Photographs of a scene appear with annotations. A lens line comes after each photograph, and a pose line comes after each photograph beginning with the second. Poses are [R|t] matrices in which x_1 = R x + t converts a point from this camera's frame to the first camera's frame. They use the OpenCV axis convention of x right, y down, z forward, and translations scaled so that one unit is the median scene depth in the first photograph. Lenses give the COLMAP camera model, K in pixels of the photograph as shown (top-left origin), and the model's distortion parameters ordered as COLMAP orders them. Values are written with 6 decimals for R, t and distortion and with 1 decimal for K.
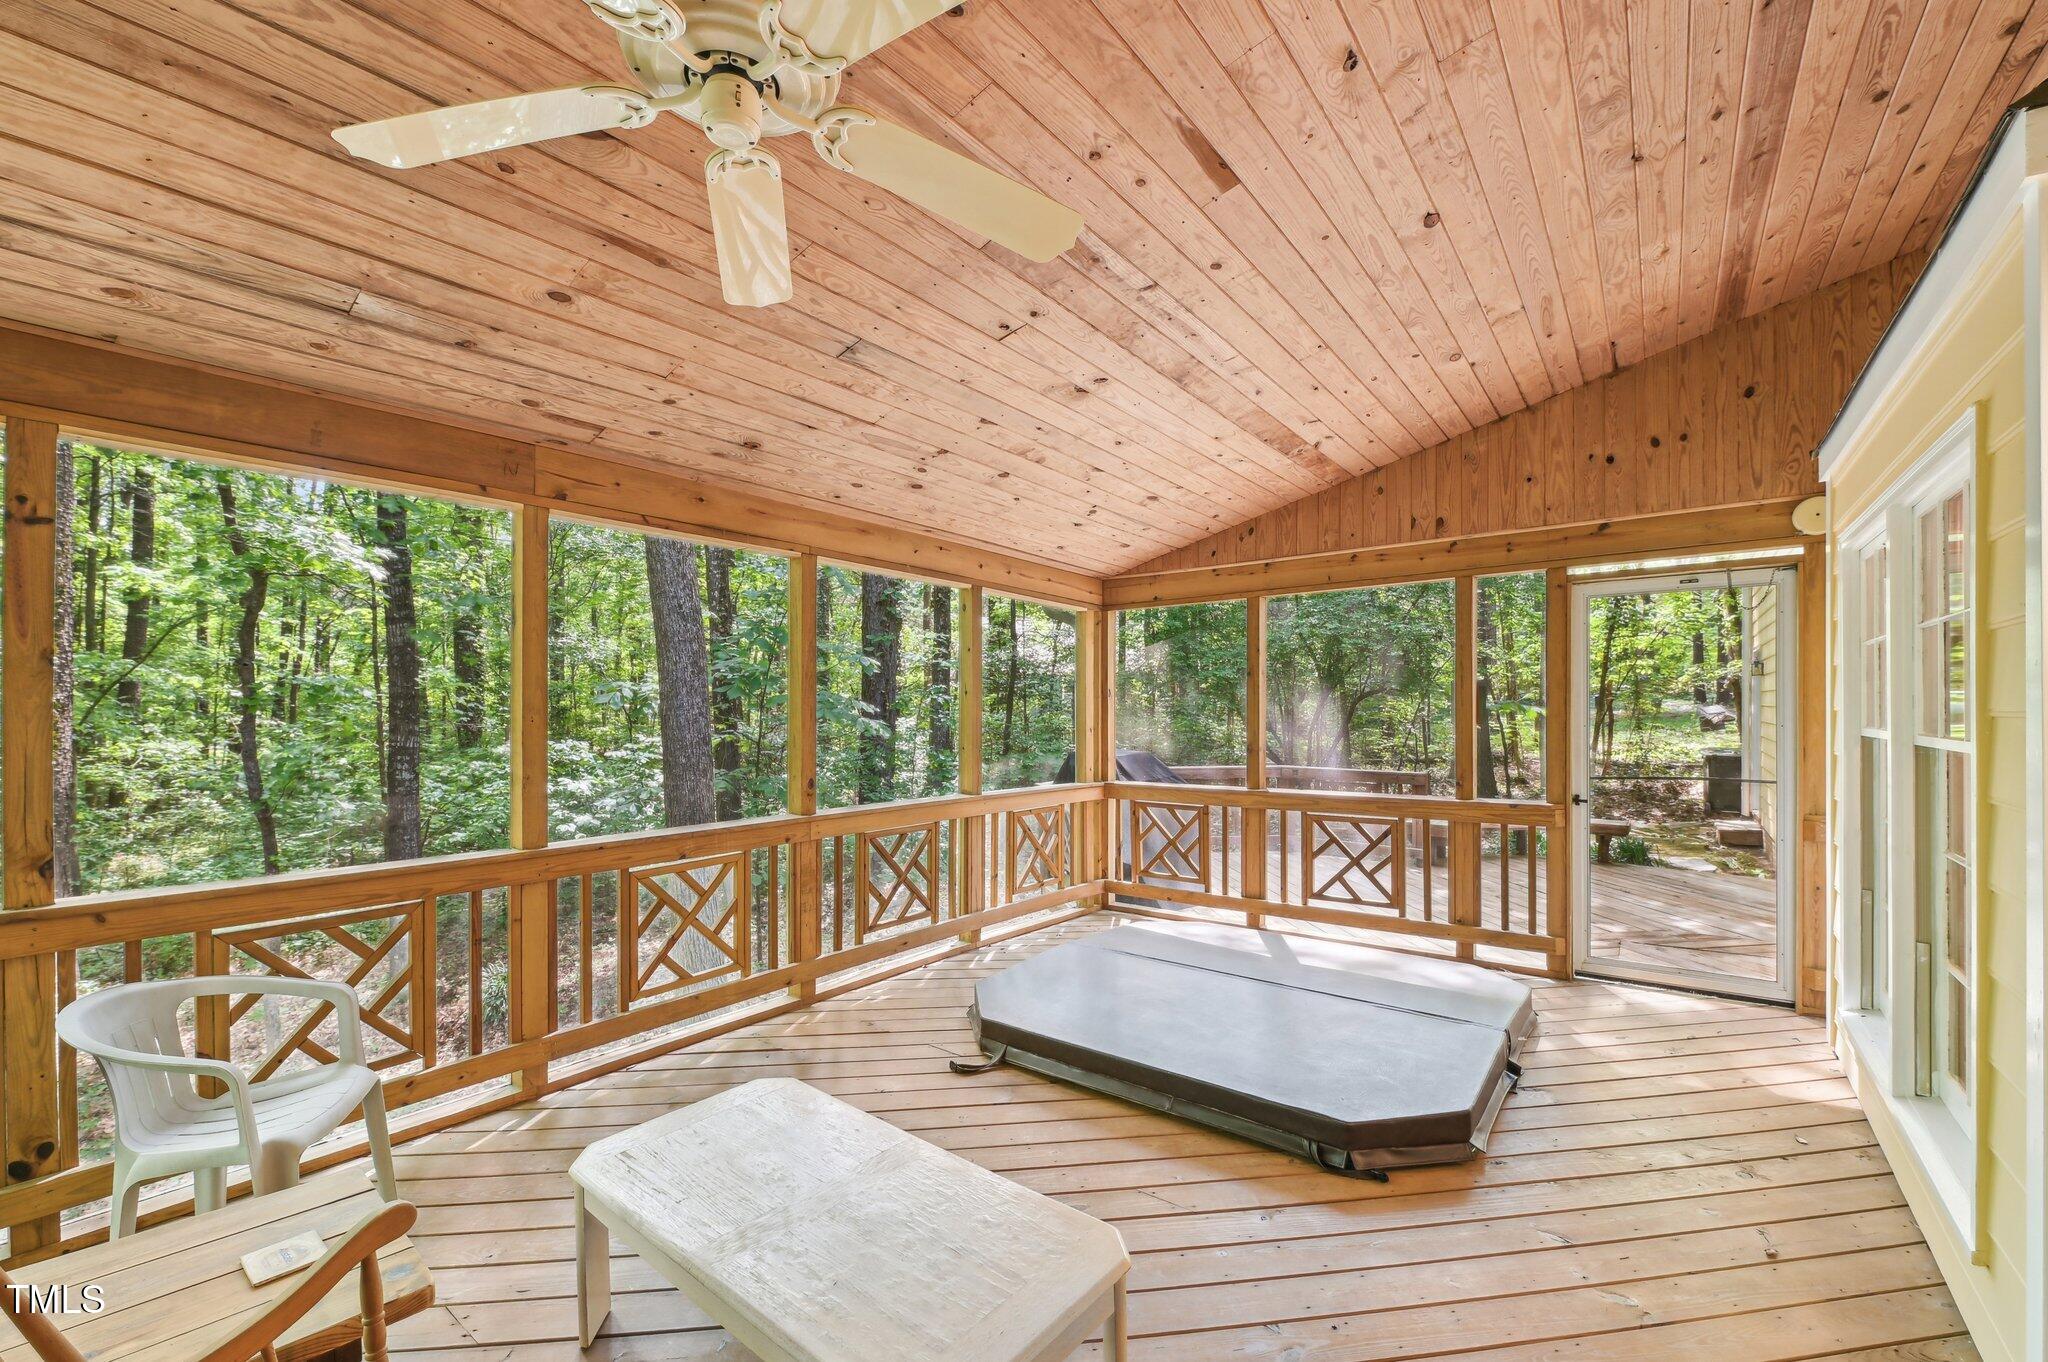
lens RADIAL K [[819.2, 0, 1023.3], [0, 819.2, 712.2], [0, 0, 1]] dist [-0.000113, -0.000007]
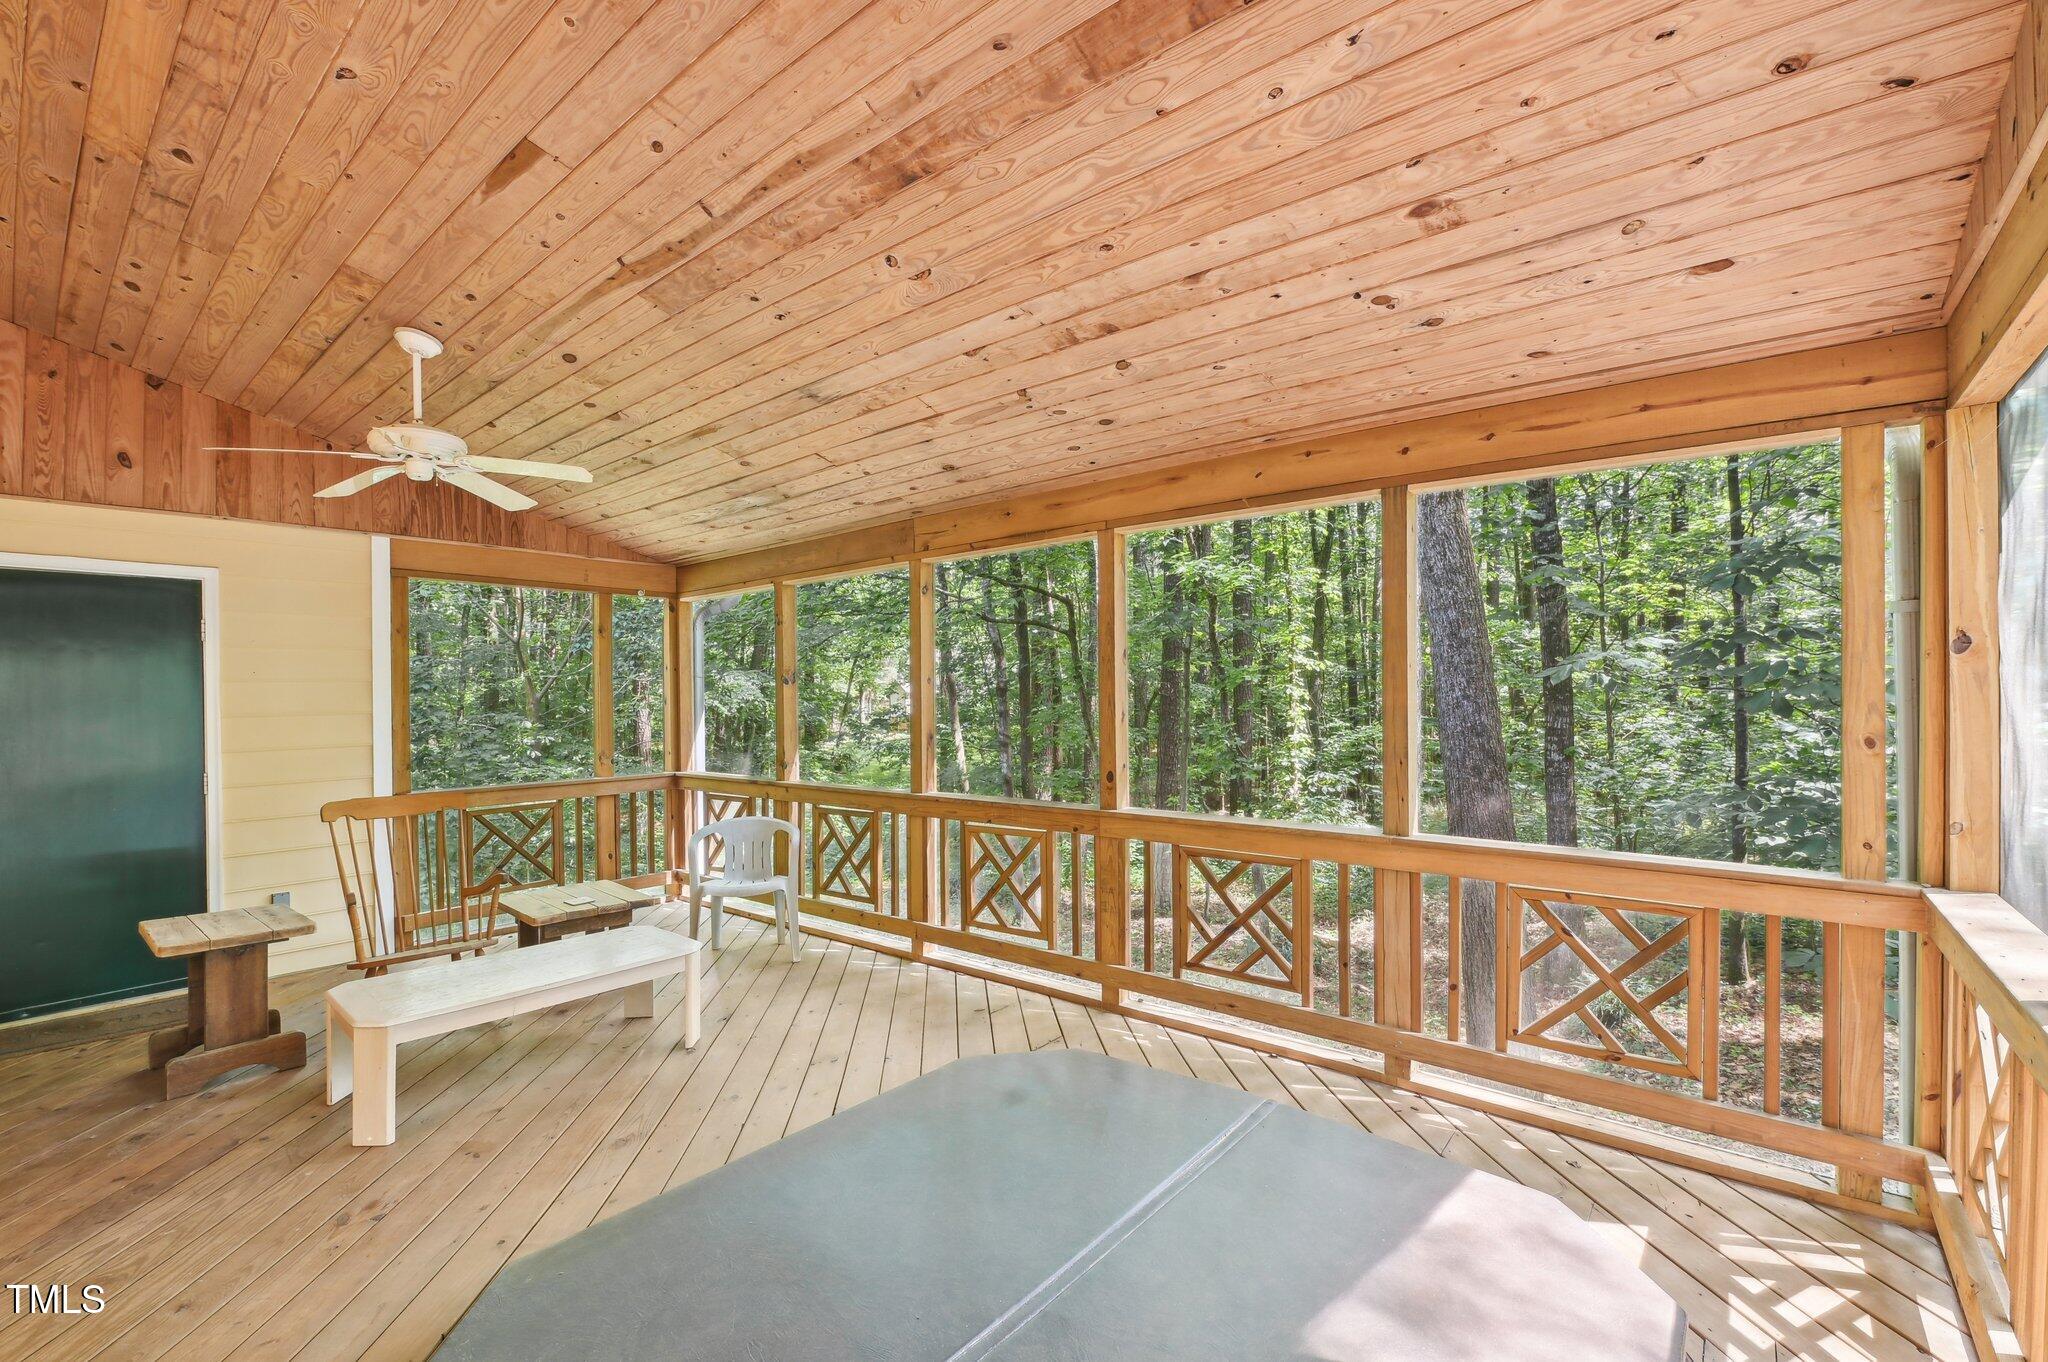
lens RADIAL K [[878.8, 0, 1023.6], [0, 878.8, 707.9], [0, 0, 1]] dist [0.001897, 0.000111]
pose [[-0.021483, 0.009082, -0.999728, 0.833490], [0.011513, 0.999895, 0.008836, 0.000397], [0.999703, -0.011320, -0.021585, 1.045032]]
